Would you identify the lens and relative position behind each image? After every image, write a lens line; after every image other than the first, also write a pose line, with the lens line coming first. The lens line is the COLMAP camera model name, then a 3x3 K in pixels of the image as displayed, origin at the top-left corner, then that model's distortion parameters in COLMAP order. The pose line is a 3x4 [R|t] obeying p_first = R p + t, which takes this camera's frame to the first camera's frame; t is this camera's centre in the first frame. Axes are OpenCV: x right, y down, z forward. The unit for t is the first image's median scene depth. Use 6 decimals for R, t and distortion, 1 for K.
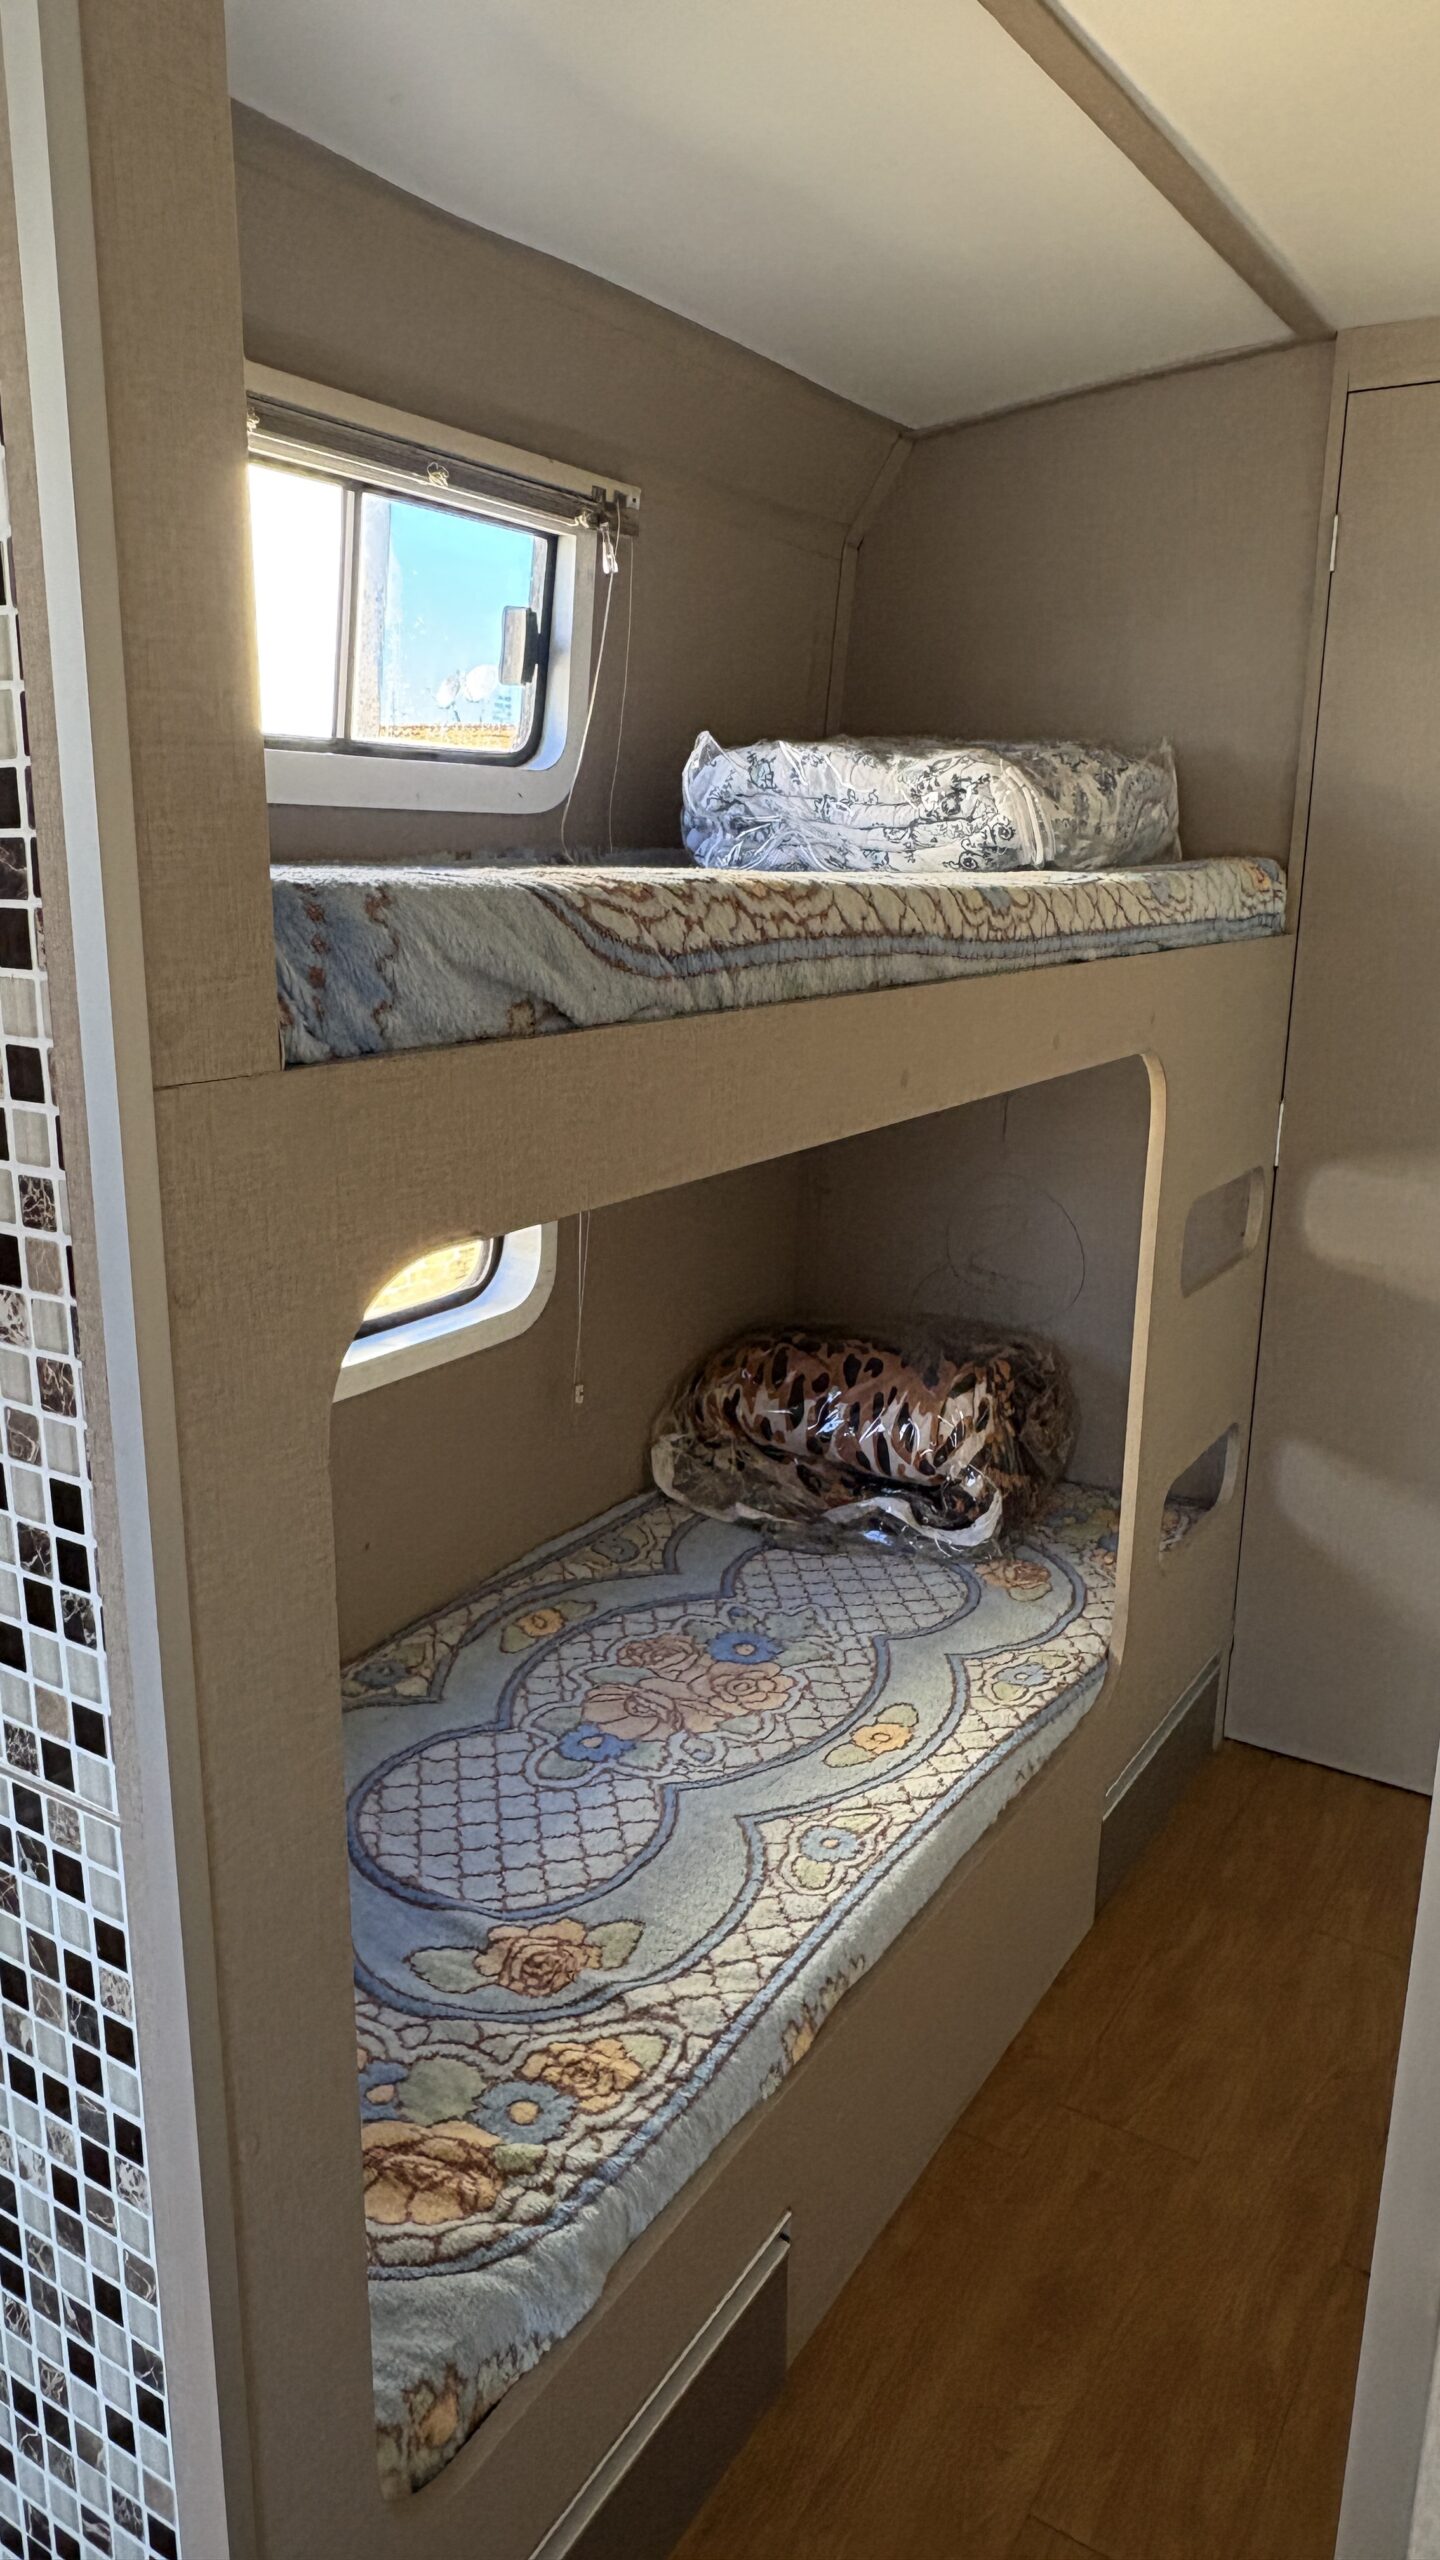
lens RADIAL K [[1688.9, 0, 730.6], [0, 1688.9, 1273.9], [0, 0, 1]] dist [-0.001813, 0.002659]
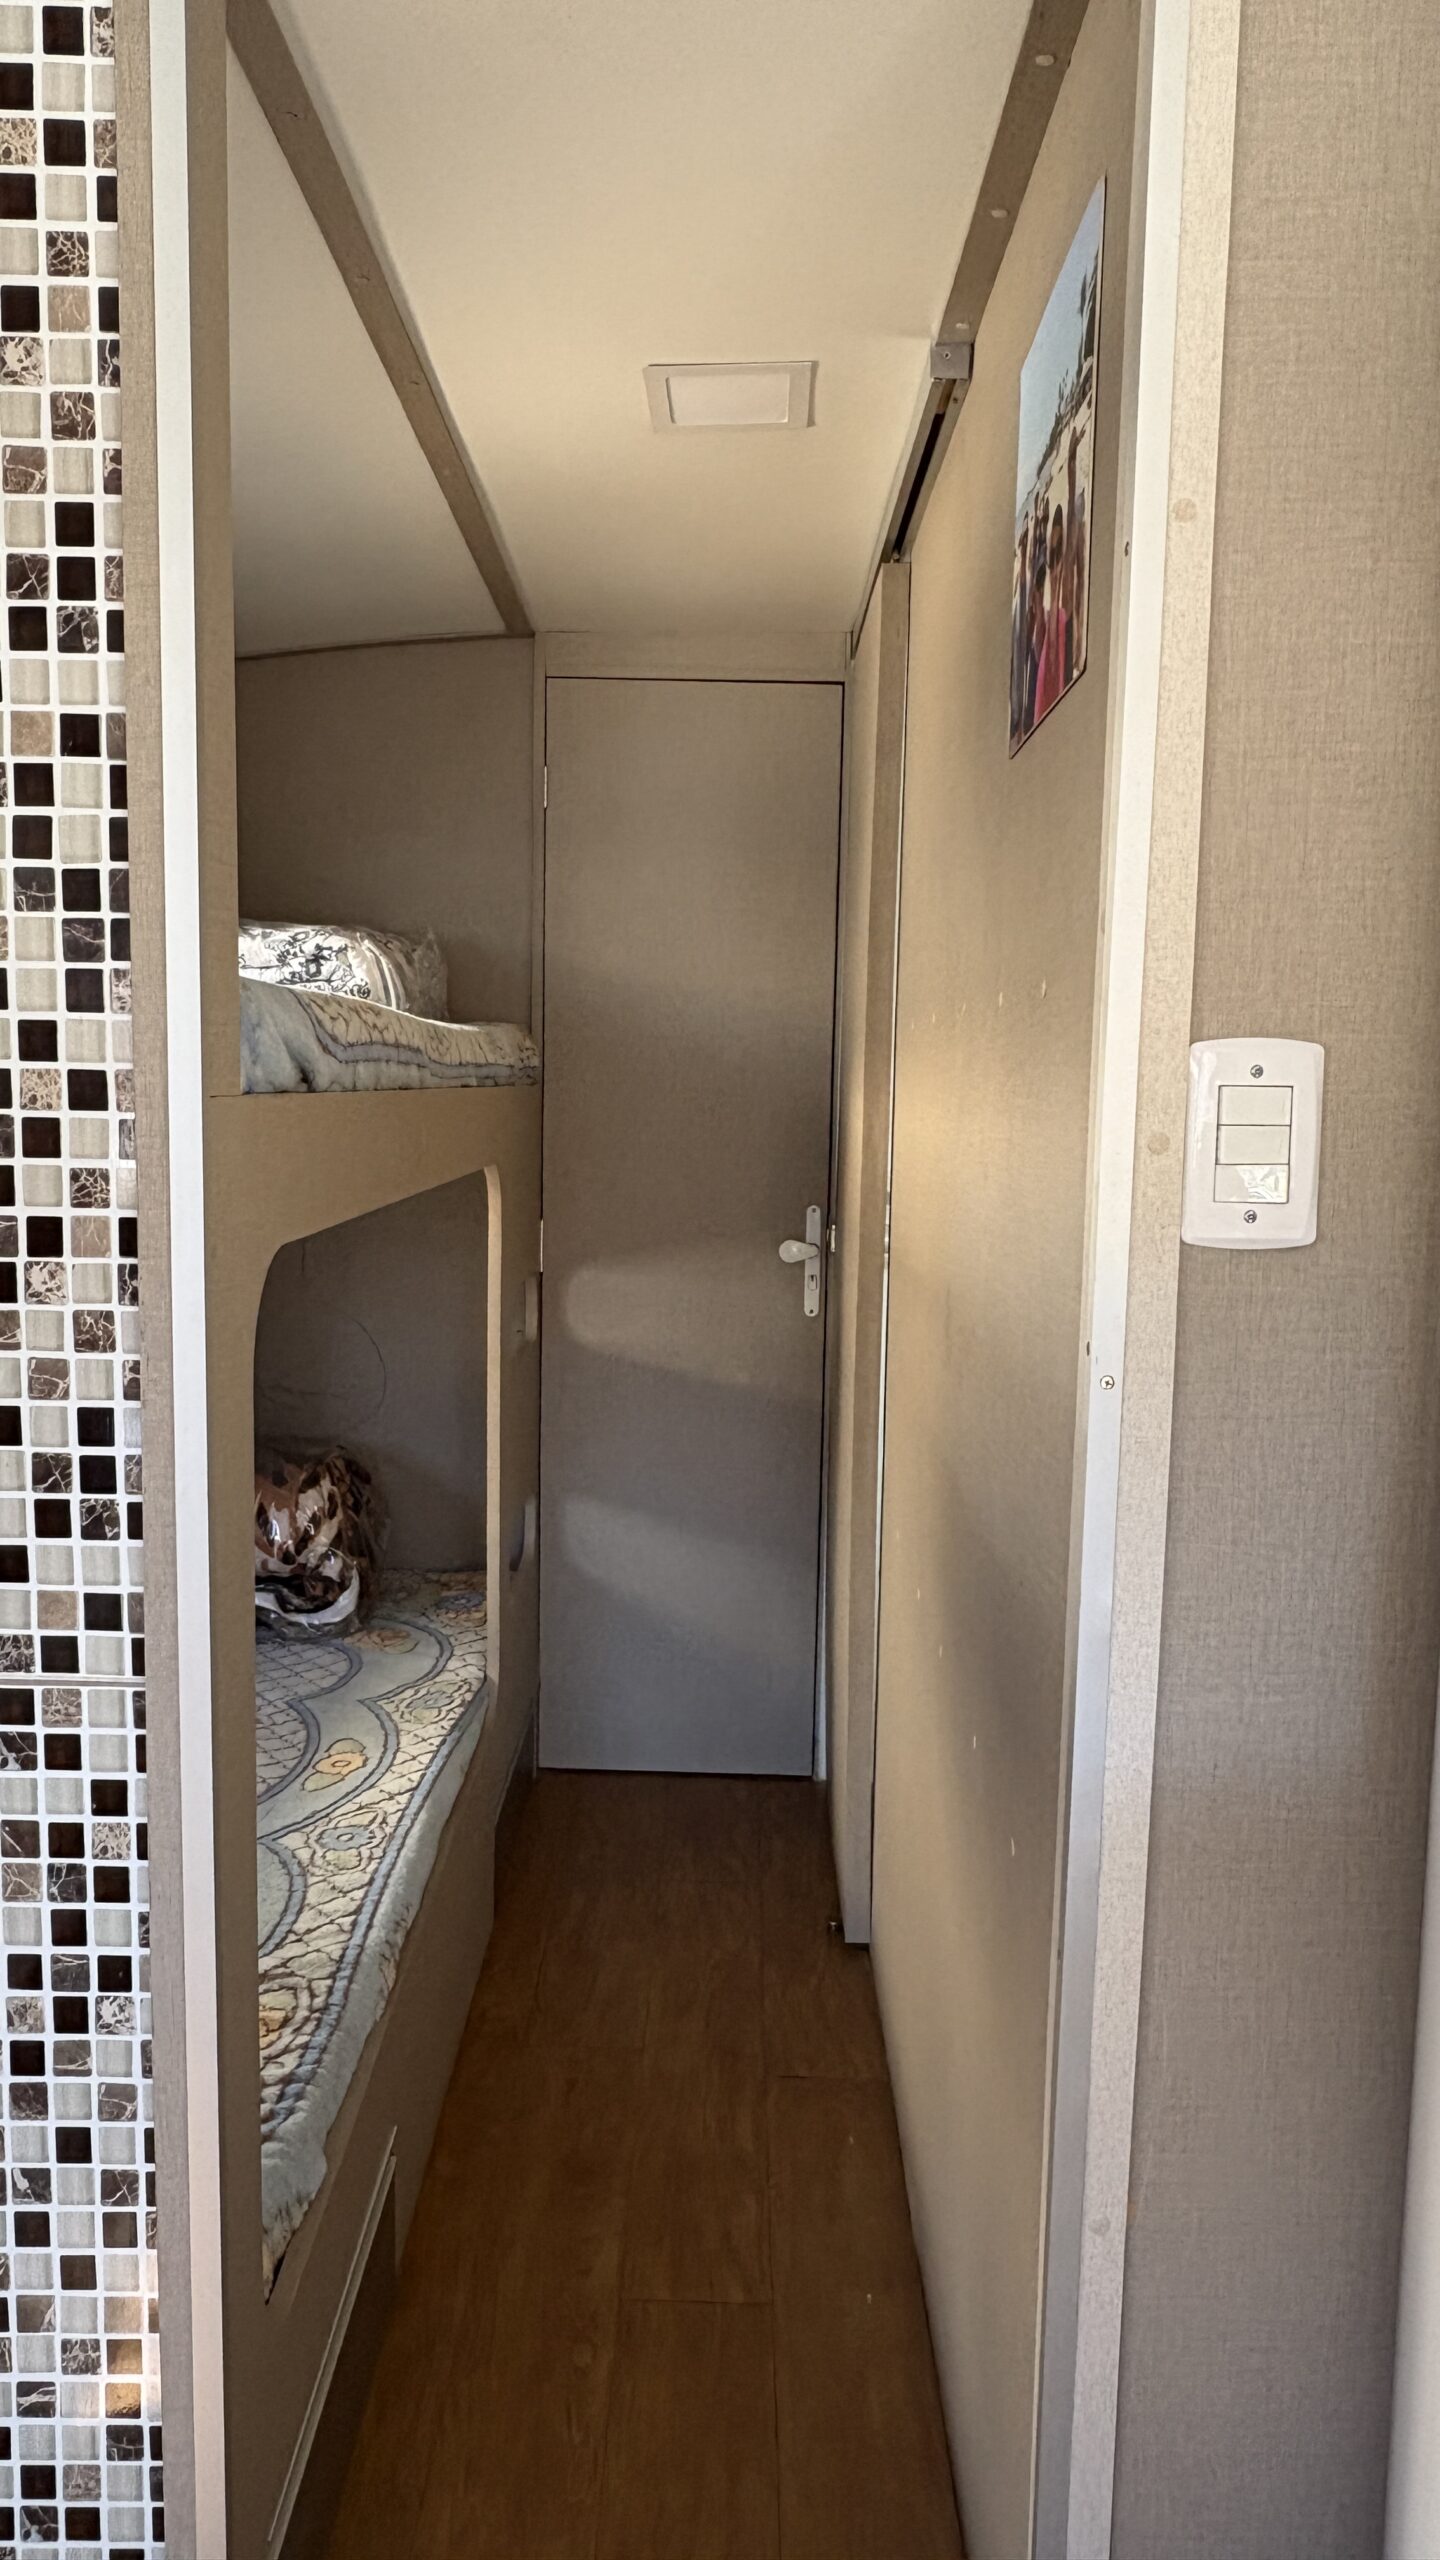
lens RADIAL K [[1726.7, 0, 706.9], [0, 1726.7, 1278.9], [0, 0, 1]] dist [0.002558, 0.000191]
pose [[0.853864, -0.058127, 0.517240, -0.322525], [0.120559, 0.988807, -0.087899, 0.095221], [-0.506341, 0.137412, 0.851315, -0.182617]]
